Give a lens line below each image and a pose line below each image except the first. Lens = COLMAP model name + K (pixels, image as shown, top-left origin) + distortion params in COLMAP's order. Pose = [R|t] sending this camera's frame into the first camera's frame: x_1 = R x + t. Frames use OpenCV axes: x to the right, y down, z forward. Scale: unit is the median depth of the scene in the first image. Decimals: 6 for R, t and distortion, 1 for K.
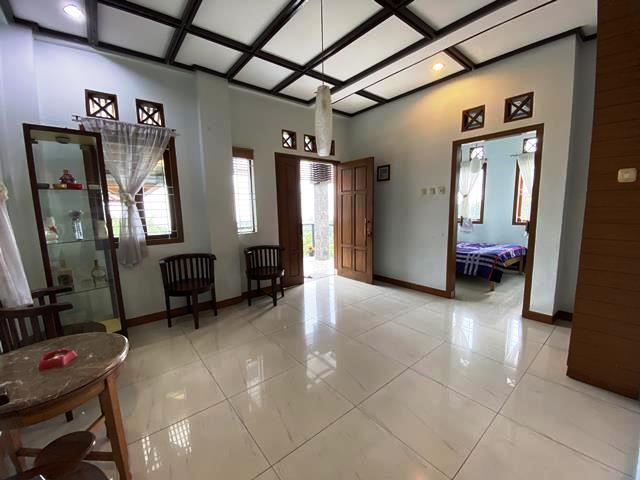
lens RADIAL K [[261.6, 0, 317.1], [0, 261.6, 243.4], [0, 0, 1]] dist [-0.000762, -0.002162]
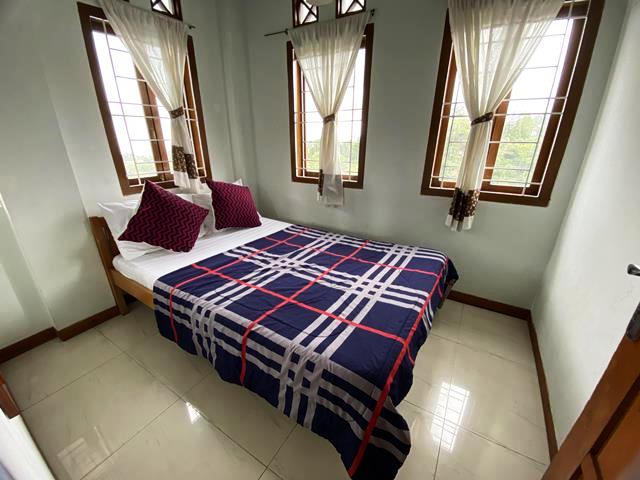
lens RADIAL K [[261.6, 0, 323.5], [0, 261.6, 239.3], [0, 0, 1]] dist [-0.000762, -0.002162]
pose [[0.938565, -0.096164, 0.331435, 0.450311], [0.019288, 0.973508, 0.227837, -0.100008], [-0.344564, -0.207447, 0.915555, 0.652257]]
